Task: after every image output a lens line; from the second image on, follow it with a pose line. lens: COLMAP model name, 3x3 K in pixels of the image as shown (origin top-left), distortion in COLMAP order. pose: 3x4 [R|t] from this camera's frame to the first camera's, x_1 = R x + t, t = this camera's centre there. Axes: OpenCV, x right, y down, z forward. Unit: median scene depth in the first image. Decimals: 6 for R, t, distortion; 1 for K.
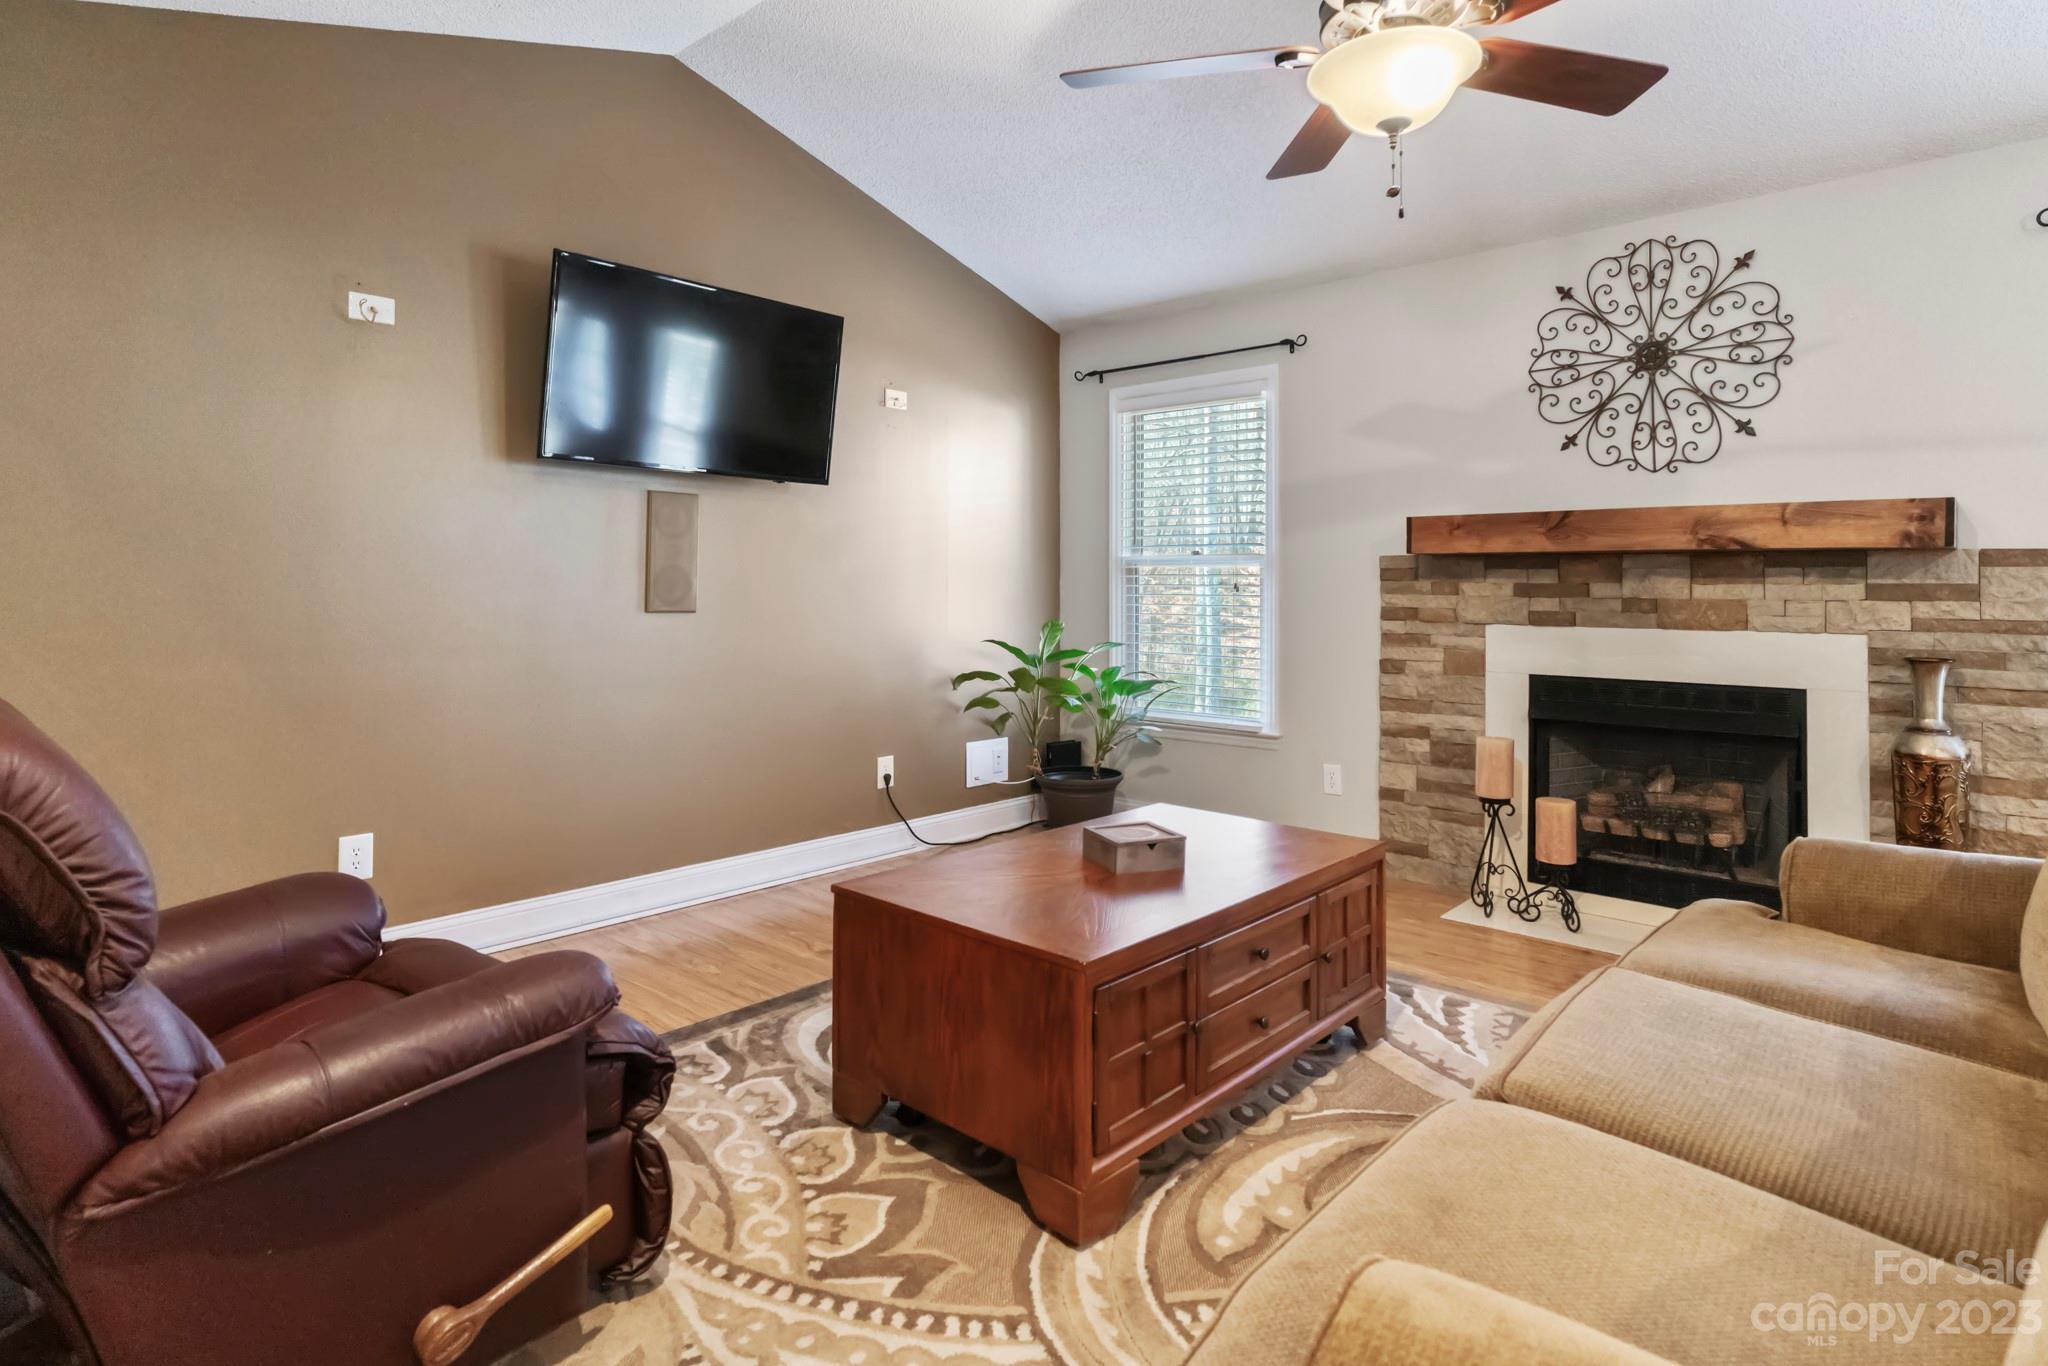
lens RADIAL K [[1085.0, 0, 1028.1], [0, 1085.0, 558.0], [0, 0, 1]] dist [-0.019403, 0.014269]
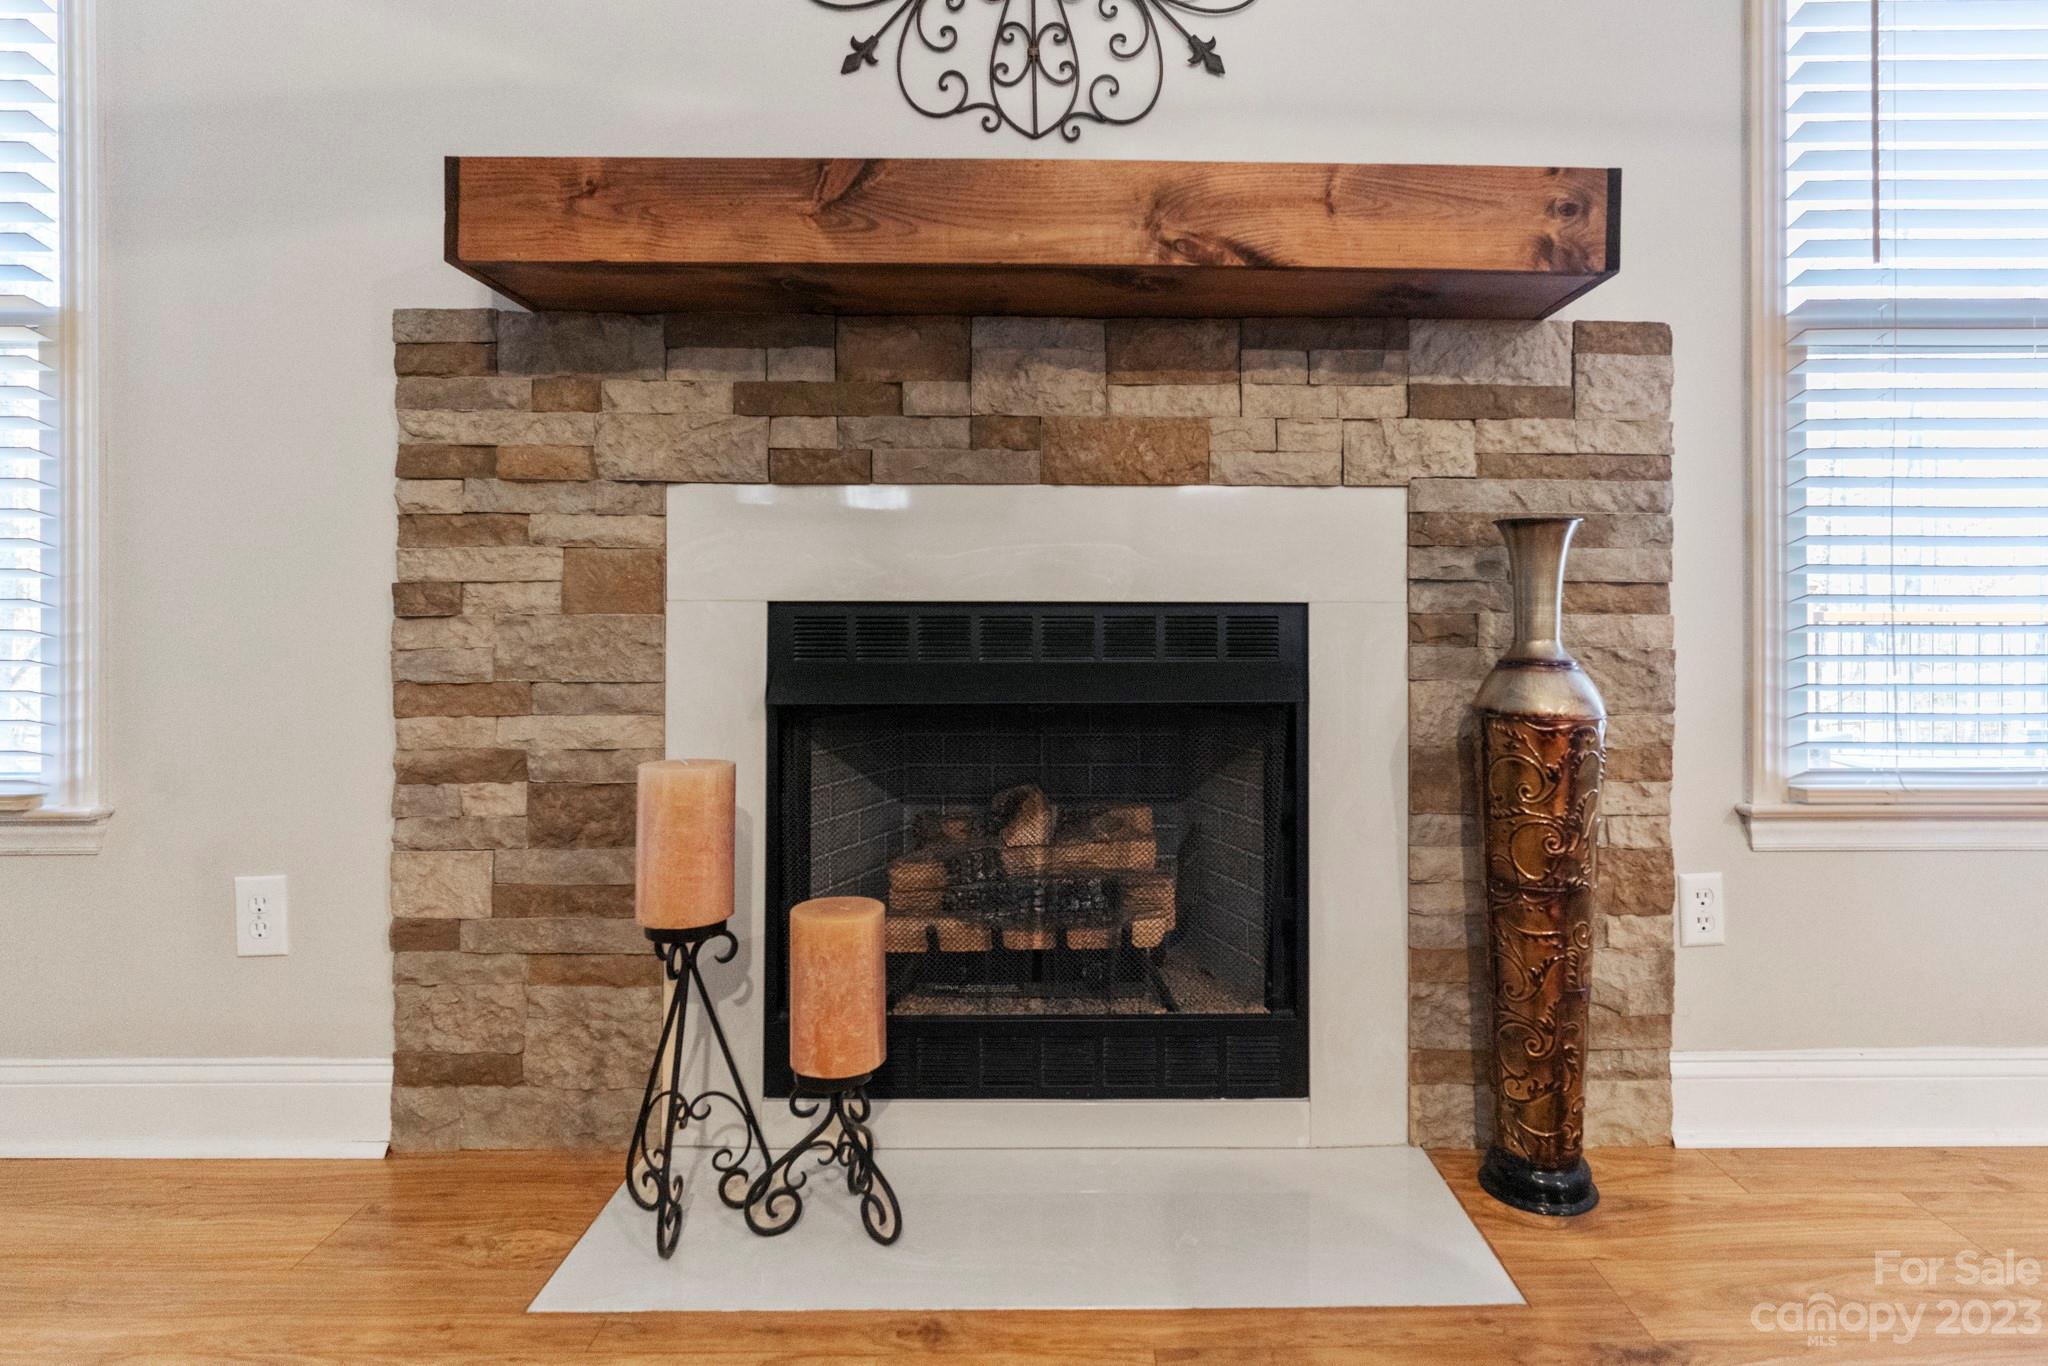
lens RADIAL K [[1052.3, 0, 1029.0], [0, 1052.3, 625.1], [0, 0, 1]] dist [-0.005685, 0.012290]
pose [[0.755733, -0.006381, 0.654849, 0.289460], [-0.010638, 0.999701, 0.022017, 0.112466], [-0.654793, -0.023606, 0.755439, 0.663241]]
